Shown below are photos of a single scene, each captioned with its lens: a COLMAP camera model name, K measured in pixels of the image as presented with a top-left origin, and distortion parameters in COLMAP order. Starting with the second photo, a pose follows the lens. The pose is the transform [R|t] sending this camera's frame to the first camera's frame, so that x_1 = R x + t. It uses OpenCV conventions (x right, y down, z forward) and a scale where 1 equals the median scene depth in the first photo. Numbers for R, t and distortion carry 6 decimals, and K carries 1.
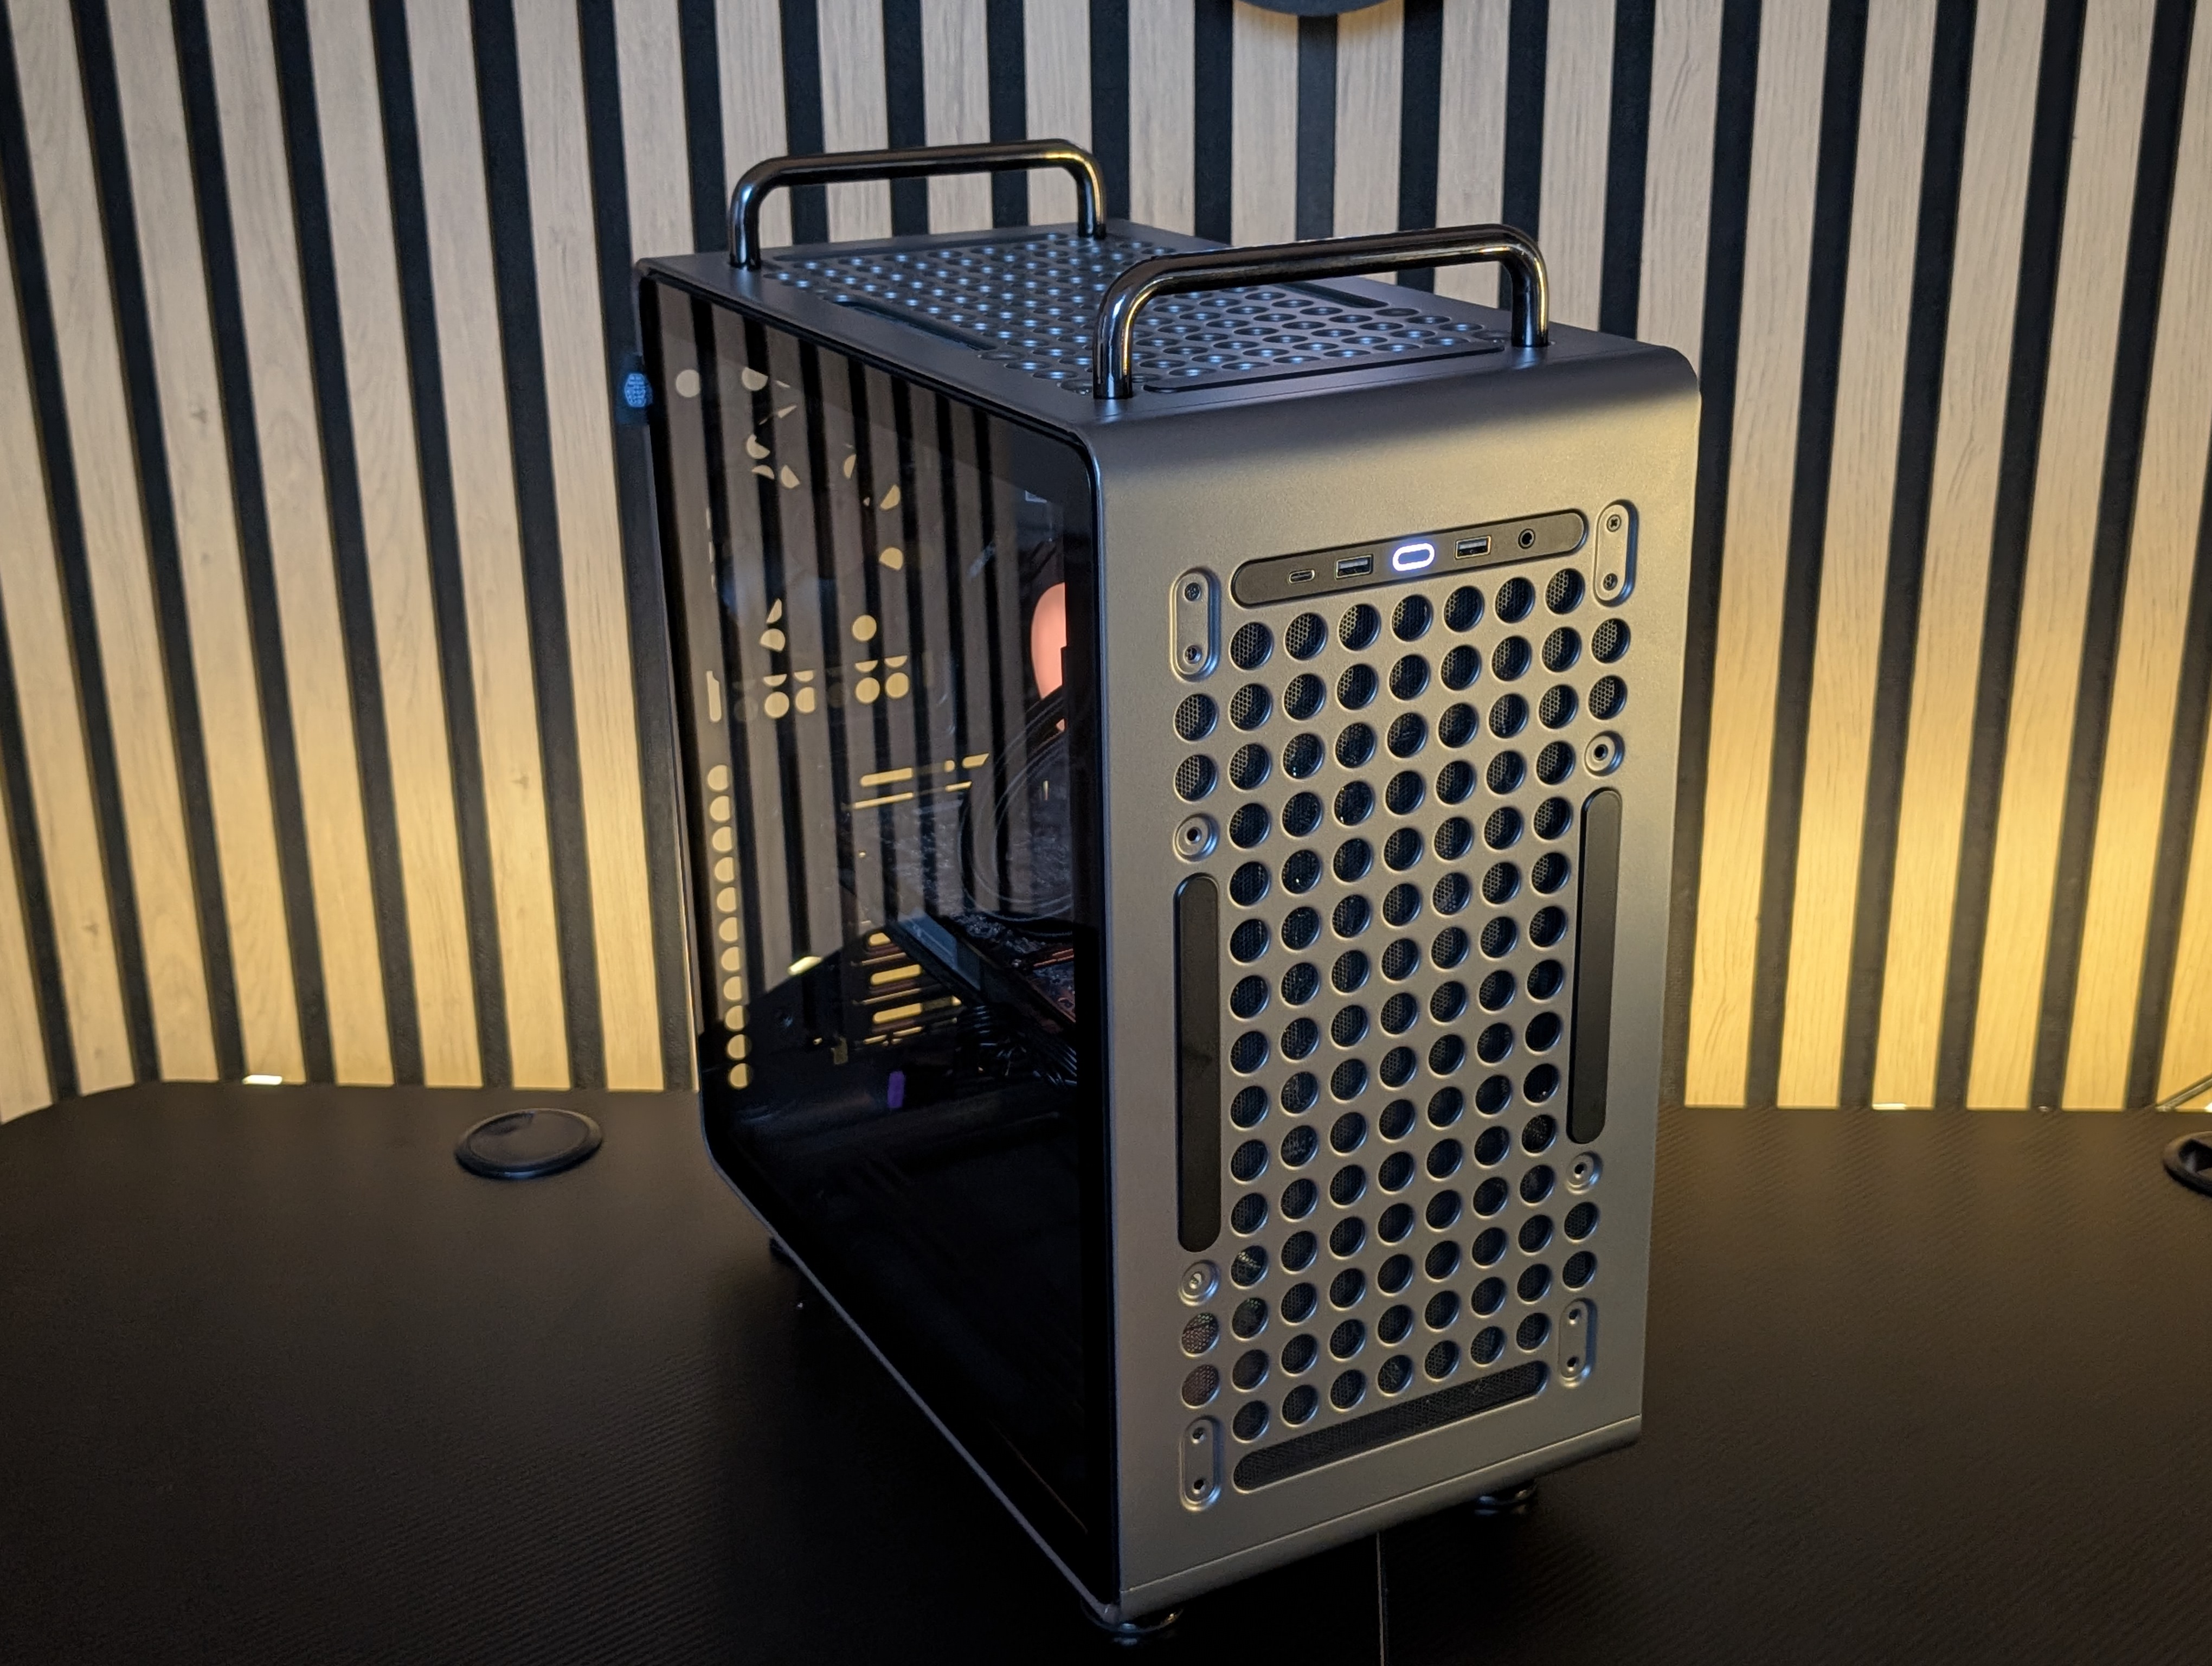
lens RADIAL K [[2631.8, 0, 1125.1], [0, 2631.8, 832.6], [0, 0, 1]] dist [0.038966, -0.157791]
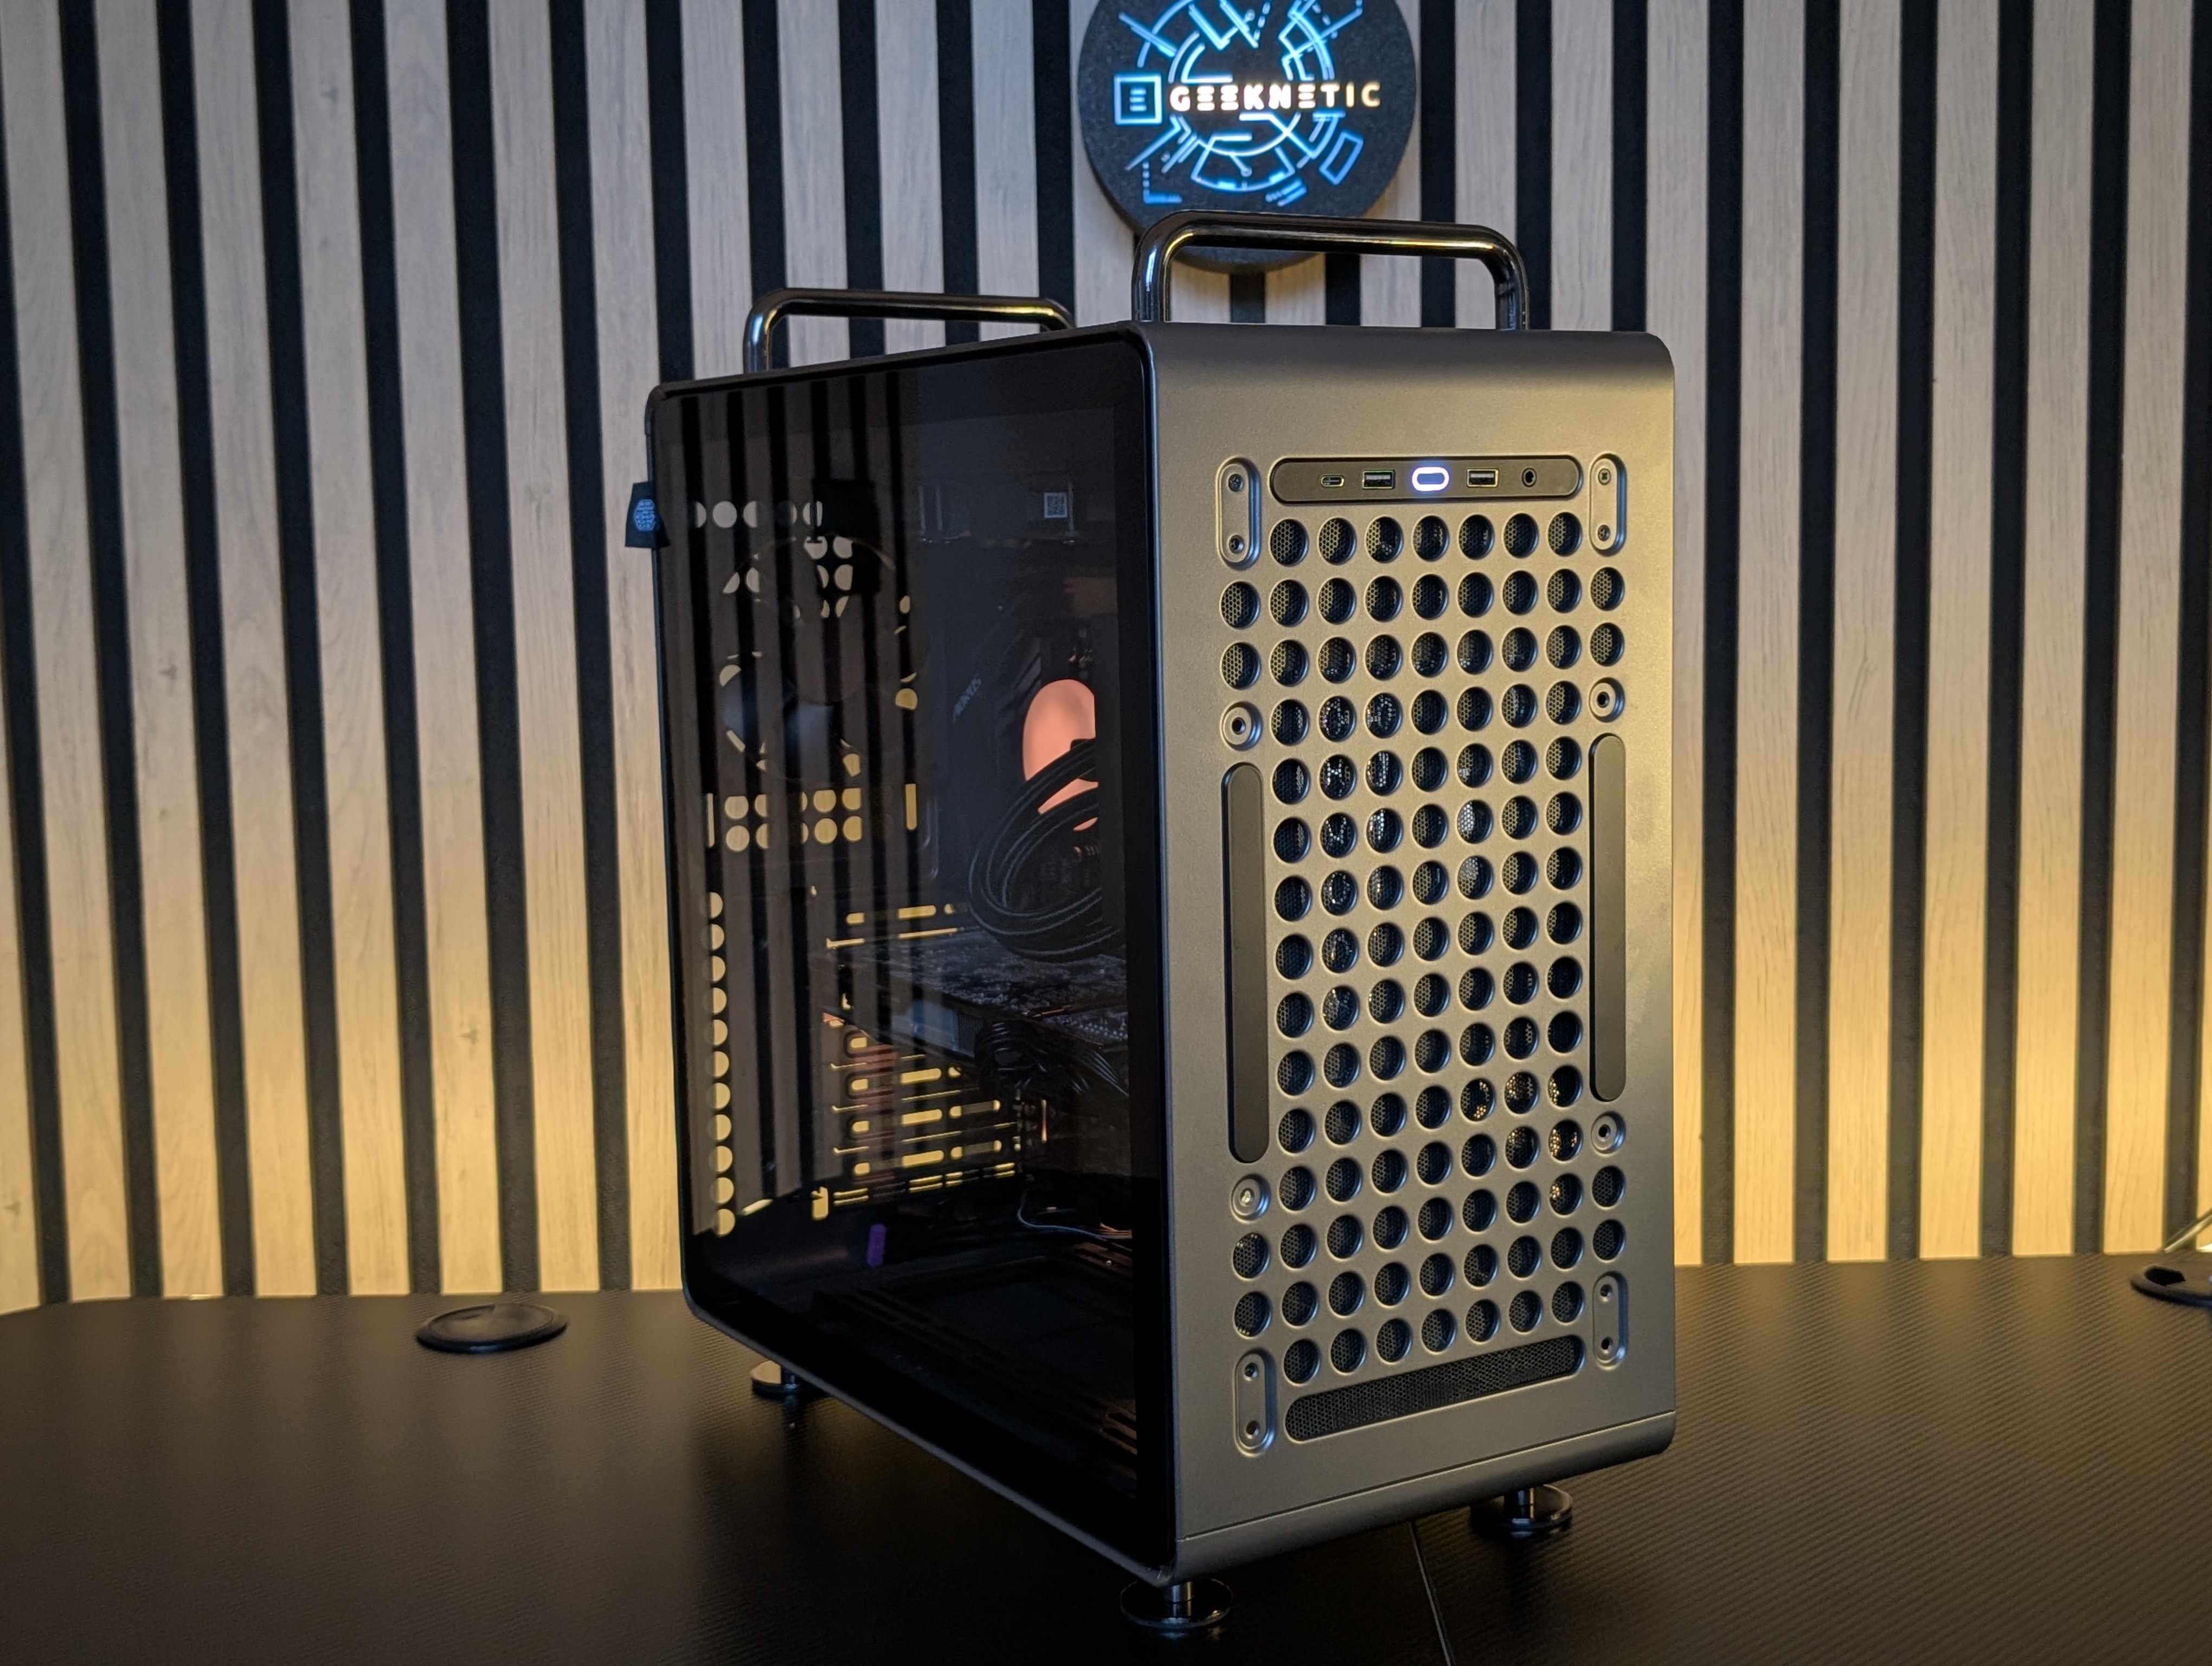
lens RADIAL K [[2631.8, 0, 1125.1], [0, 2631.8, 832.6], [0, 0, 1]] dist [0.038966, -0.157791]
pose [[0.997635, -0.013543, 0.067386, -0.079148], [0.029655, 0.969259, -0.244249, 0.260043], [-0.062006, 0.245670, 0.967368, -0.000648]]
